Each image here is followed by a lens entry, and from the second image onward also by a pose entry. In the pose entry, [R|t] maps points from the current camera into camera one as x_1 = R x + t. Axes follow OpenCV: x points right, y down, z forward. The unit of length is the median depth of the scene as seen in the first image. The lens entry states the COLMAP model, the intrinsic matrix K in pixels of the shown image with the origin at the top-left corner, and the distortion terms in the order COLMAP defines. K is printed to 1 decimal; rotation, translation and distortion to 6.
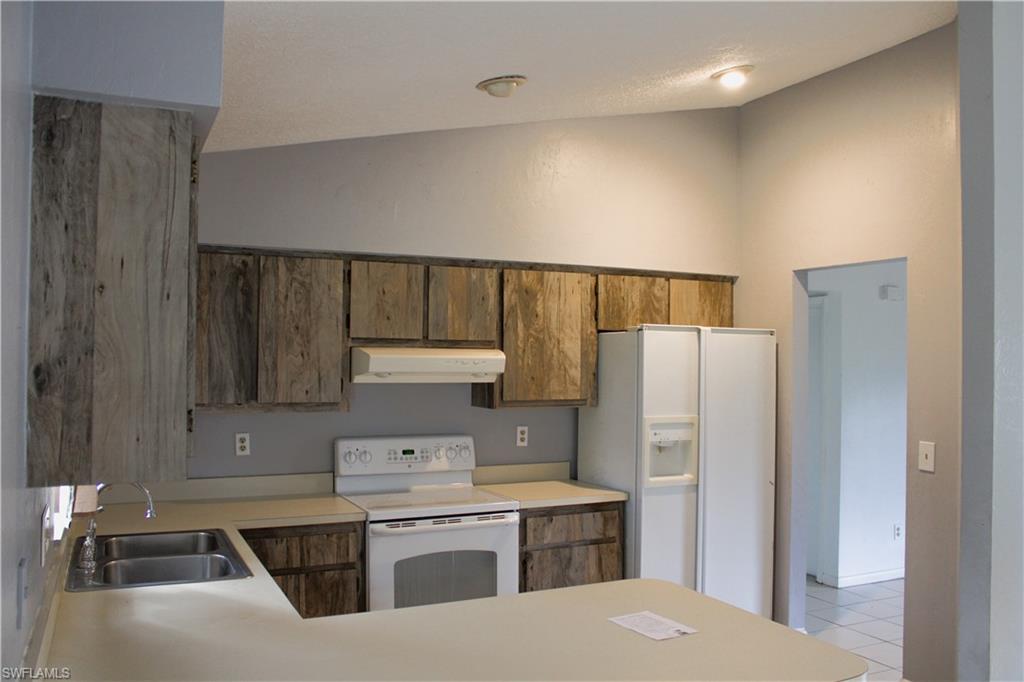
lens RADIAL K [[839.0, 0, 513.3], [0, 839.0, 347.6], [0, 0, 1]] dist [-0.113128, 0.019883]
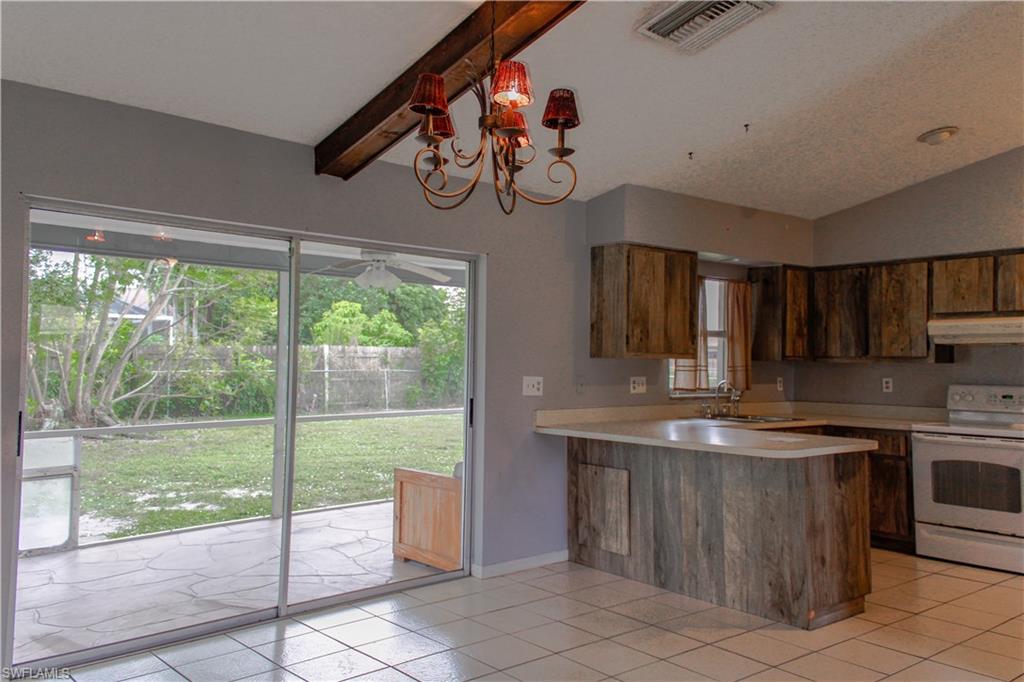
lens RADIAL K [[839.0, 0, 508.8], [0, 839.0, 335.4], [0, 0, 1]] dist [-0.113128, 0.019883]
pose [[0.250178, -0.044794, -0.967163, 1.059847], [0.012579, 0.998995, -0.043015, 0.083589], [0.968118, -0.001404, 0.250490, -0.098718]]
